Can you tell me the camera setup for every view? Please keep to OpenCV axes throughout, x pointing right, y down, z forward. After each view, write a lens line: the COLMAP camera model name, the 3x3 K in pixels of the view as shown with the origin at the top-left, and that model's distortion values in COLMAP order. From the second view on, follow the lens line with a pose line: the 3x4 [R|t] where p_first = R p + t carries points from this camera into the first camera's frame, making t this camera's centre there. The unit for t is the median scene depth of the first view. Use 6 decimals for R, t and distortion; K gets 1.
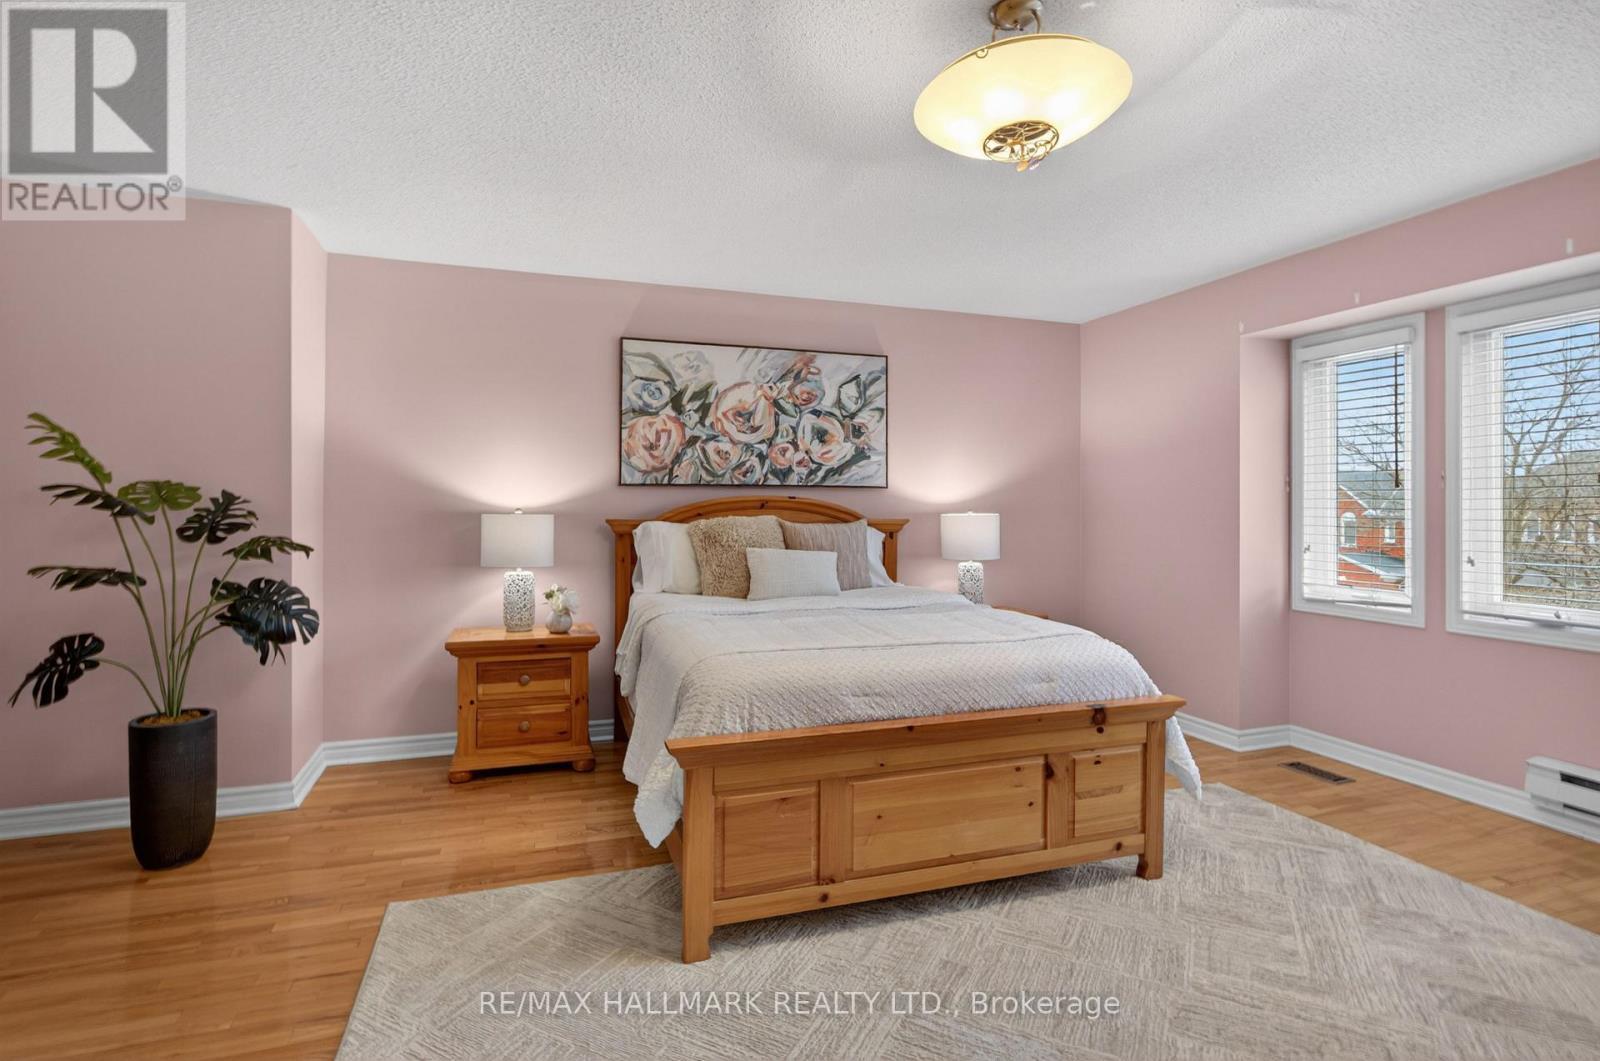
lens RADIAL K [[807.9, 0, 800.2], [0, 807.9, 501.7], [0, 0, 1]] dist [-0.003990, -0.000249]
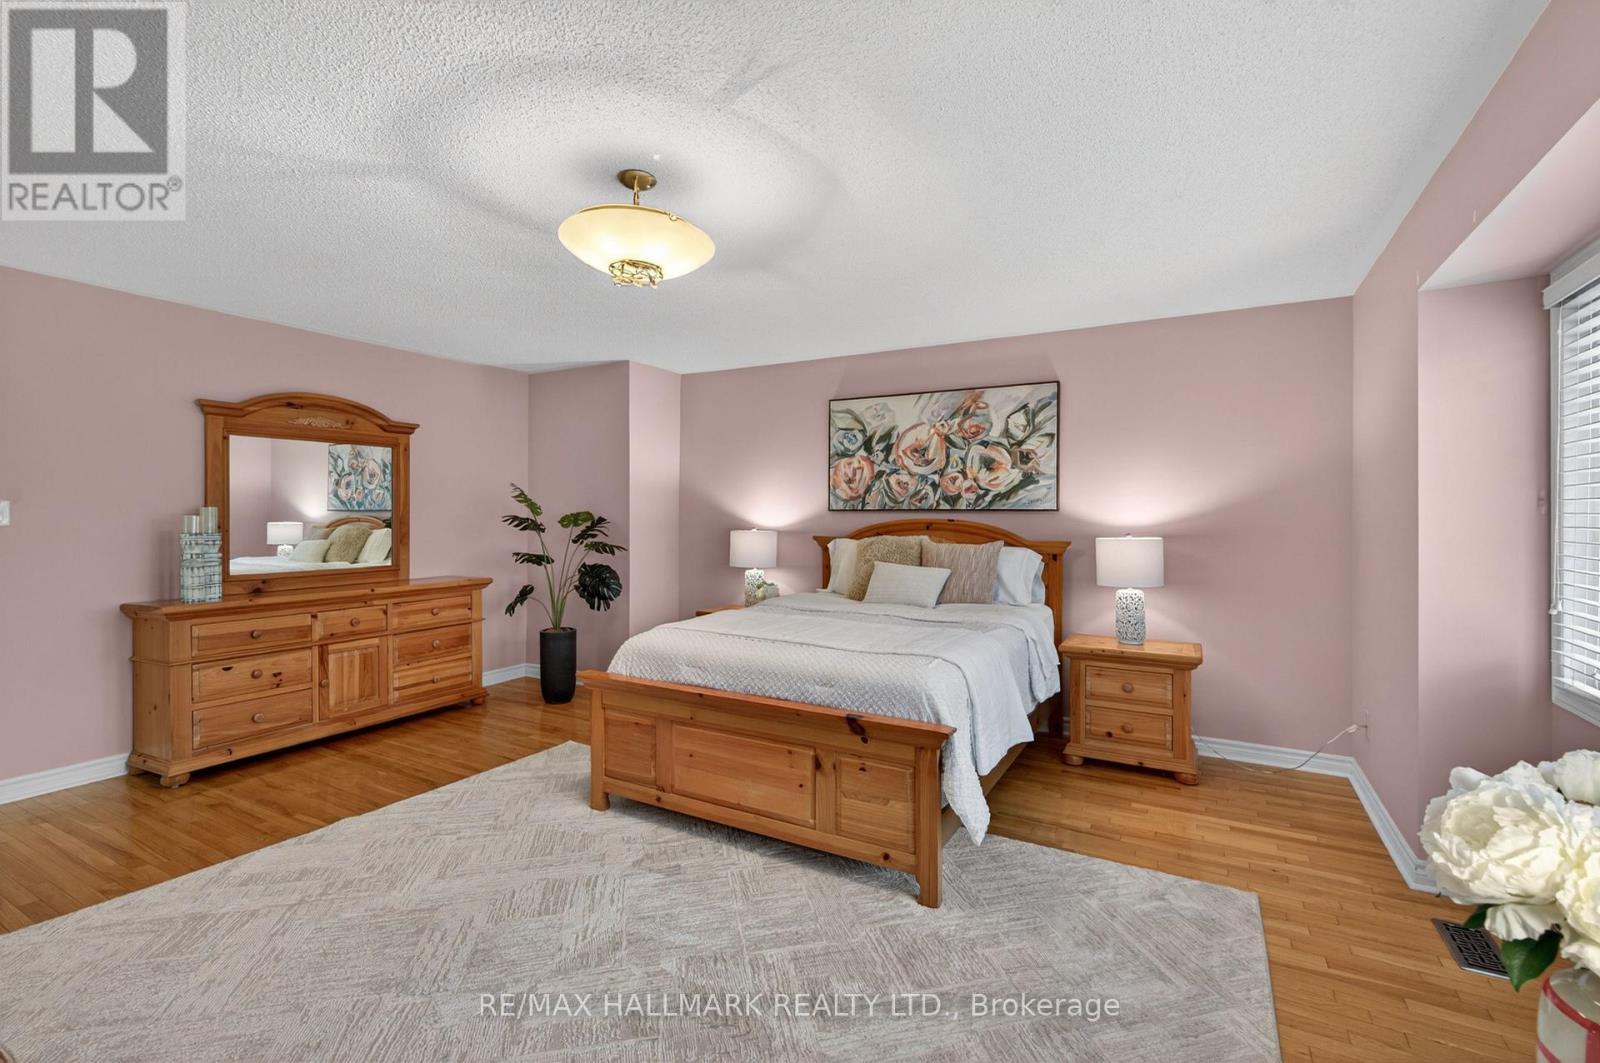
lens RADIAL K [[709.2, 0, 806.6], [0, 709.2, 520.1], [0, 0, 1]] dist [-0.000022, -0.000073]
pose [[0.664921, 0.004052, -0.746903, 0.605922], [-0.002801, 0.999992, 0.002931, -0.008181], [0.746909, 0.000144, 0.664927, 0.184065]]
